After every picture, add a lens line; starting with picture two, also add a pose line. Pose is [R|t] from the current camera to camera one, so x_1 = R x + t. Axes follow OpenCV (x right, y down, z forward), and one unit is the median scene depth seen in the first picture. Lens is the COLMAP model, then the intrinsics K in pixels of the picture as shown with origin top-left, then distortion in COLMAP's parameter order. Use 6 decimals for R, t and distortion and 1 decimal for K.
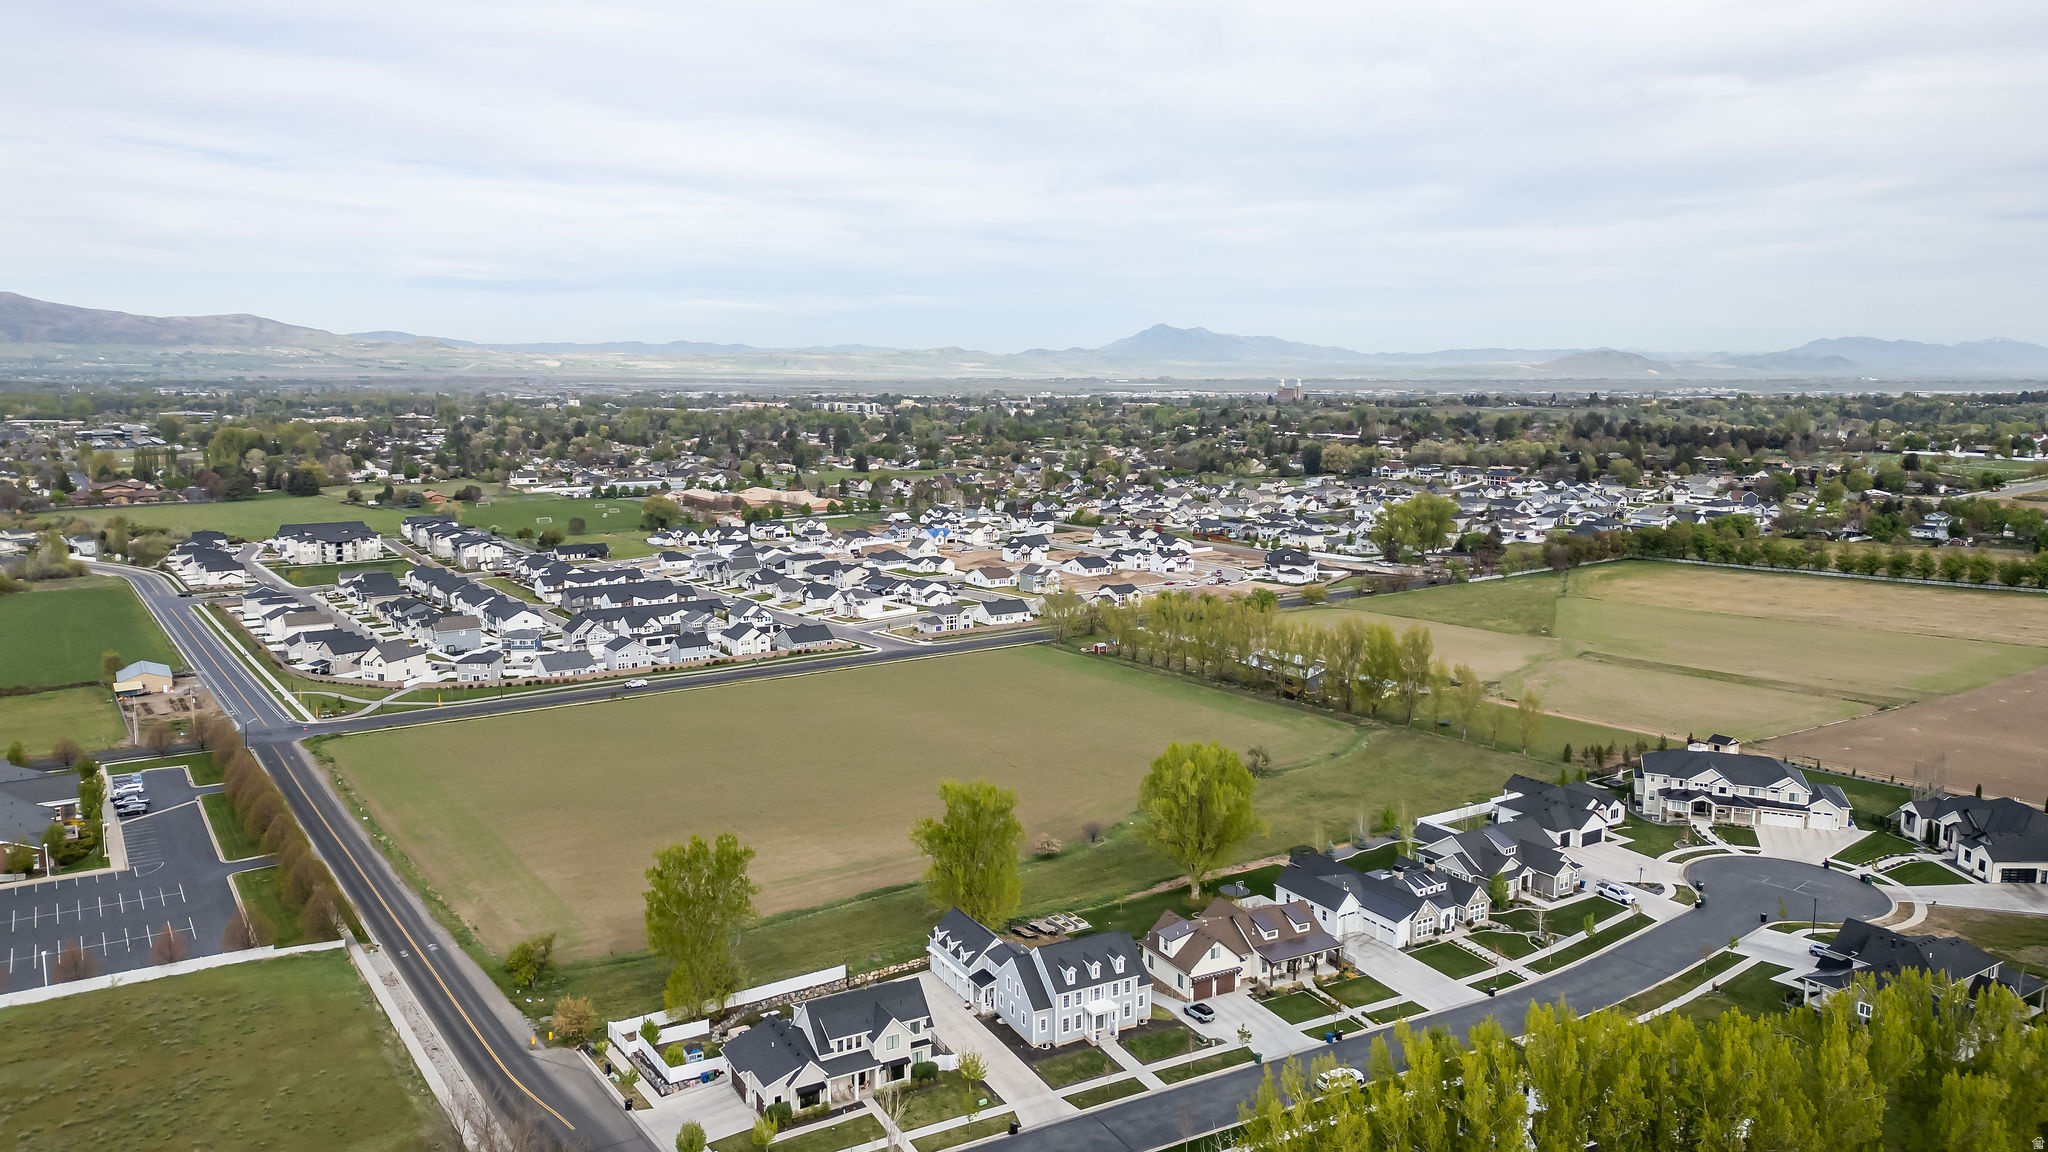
lens RADIAL K [[1430.5, 0, 1000.4], [0, 1430.5, 575.6], [0, 0, 1]] dist [0.080271, -0.001227]
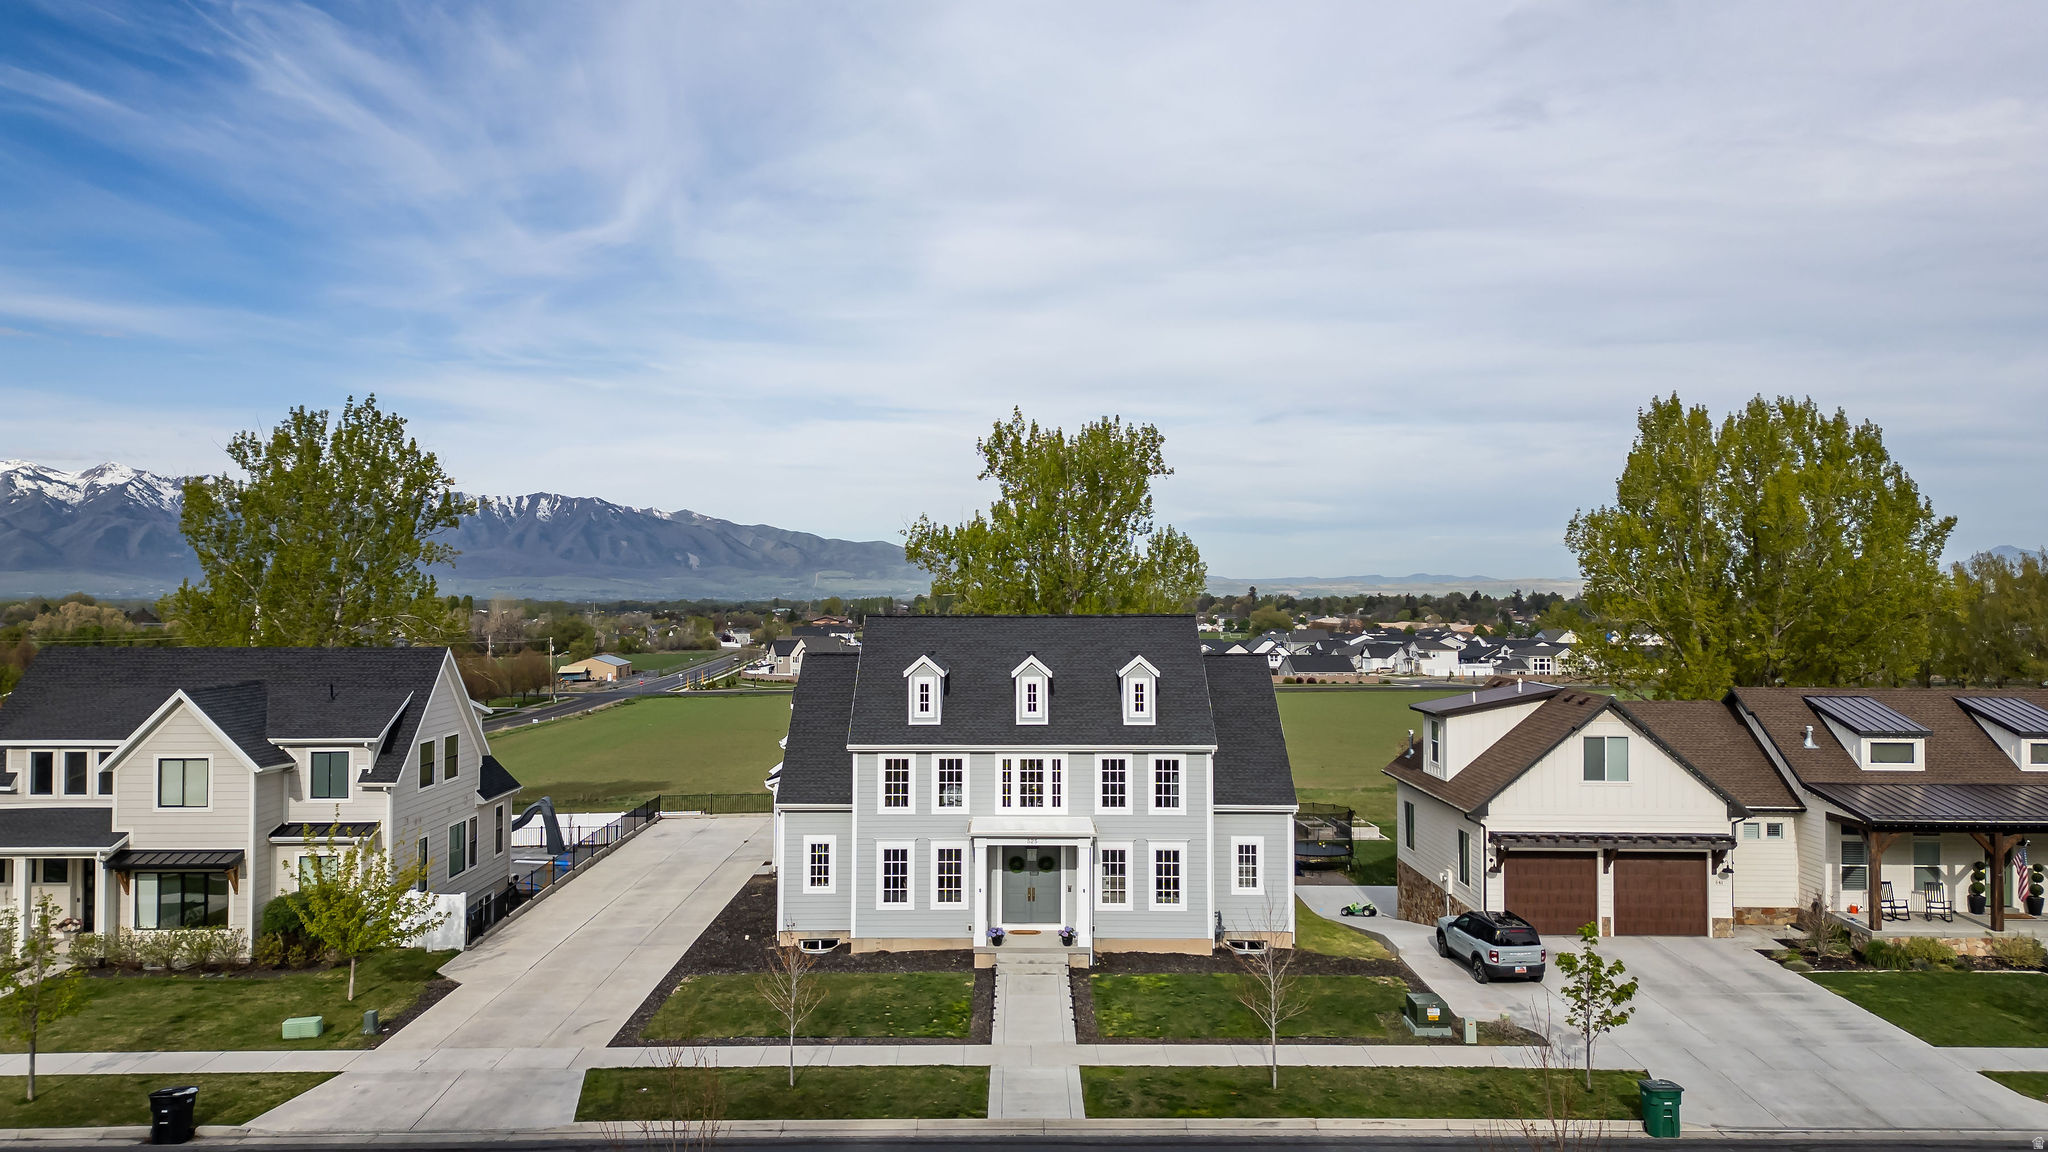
lens RADIAL K [[1425.7, 0, 1023.2], [0, 1425.7, 560.1], [0, 0, 1]] dist [0.086335, -0.082598]
pose [[0.885250, -0.004647, -0.465092, 0.174797], [-0.073720, 0.985908, -0.150167, 0.270304], [0.459236, 0.167222, 0.872433, 0.713840]]
